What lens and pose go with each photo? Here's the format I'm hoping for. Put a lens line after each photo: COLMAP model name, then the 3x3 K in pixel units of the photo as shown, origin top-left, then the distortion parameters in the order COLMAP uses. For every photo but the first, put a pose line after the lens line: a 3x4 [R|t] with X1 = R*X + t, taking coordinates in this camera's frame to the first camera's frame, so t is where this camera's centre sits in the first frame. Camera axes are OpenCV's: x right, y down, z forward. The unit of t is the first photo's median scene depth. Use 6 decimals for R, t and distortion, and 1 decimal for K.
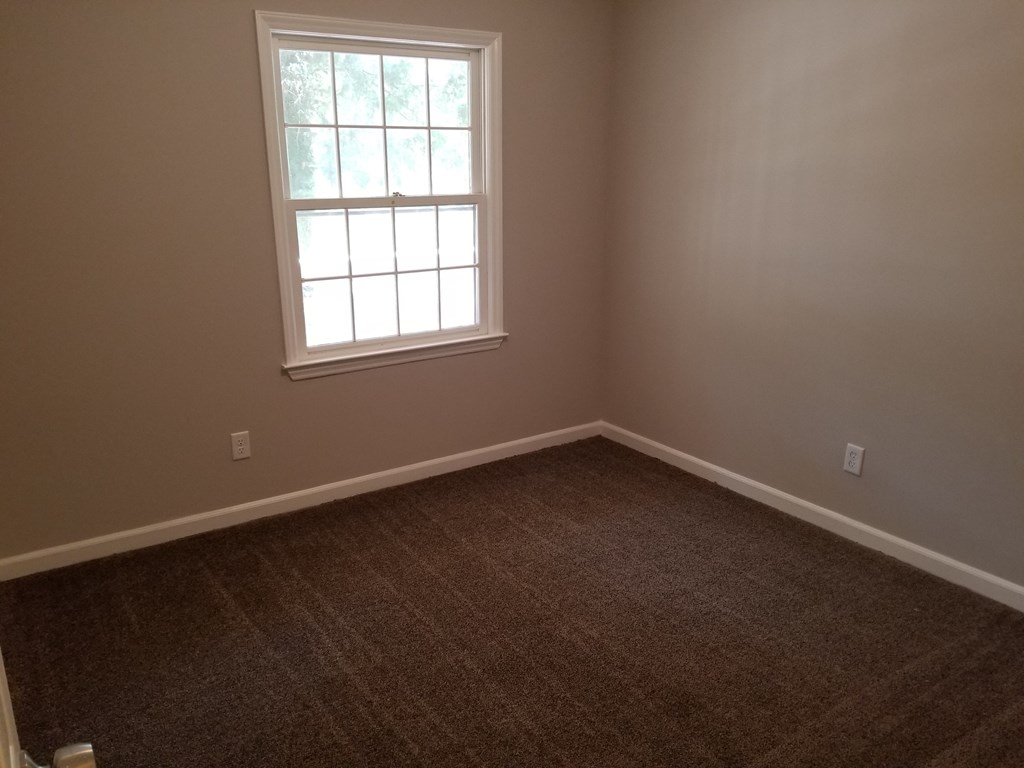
lens RADIAL K [[814.3, 0, 512.0], [0, 814.3, 384.0], [0, 0, 1]] dist [0.053567, -0.007050]
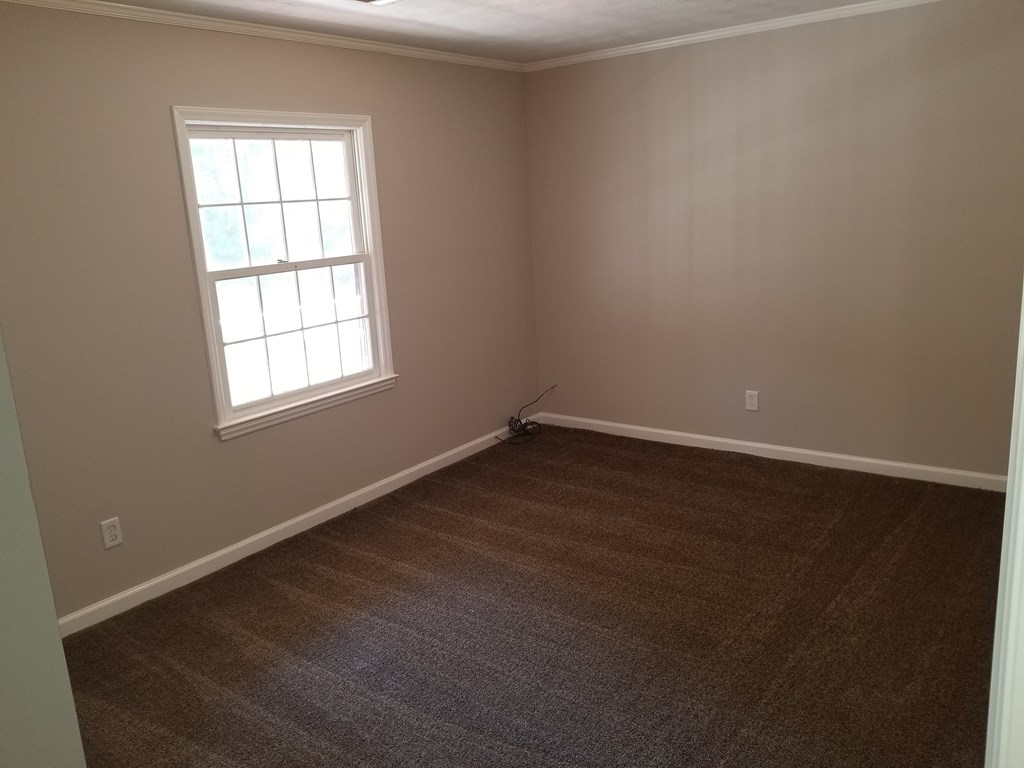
lens RADIAL K [[808.2, 0, 512.0], [0, 808.2, 384.0], [0, 0, 1]] dist [0.051772, -0.006997]
pose [[0.947620, -0.137388, 0.288340, -0.200774], [0.158094, 0.986174, -0.049676, 0.035833], [-0.277529, 0.092659, 0.956239, -0.121055]]
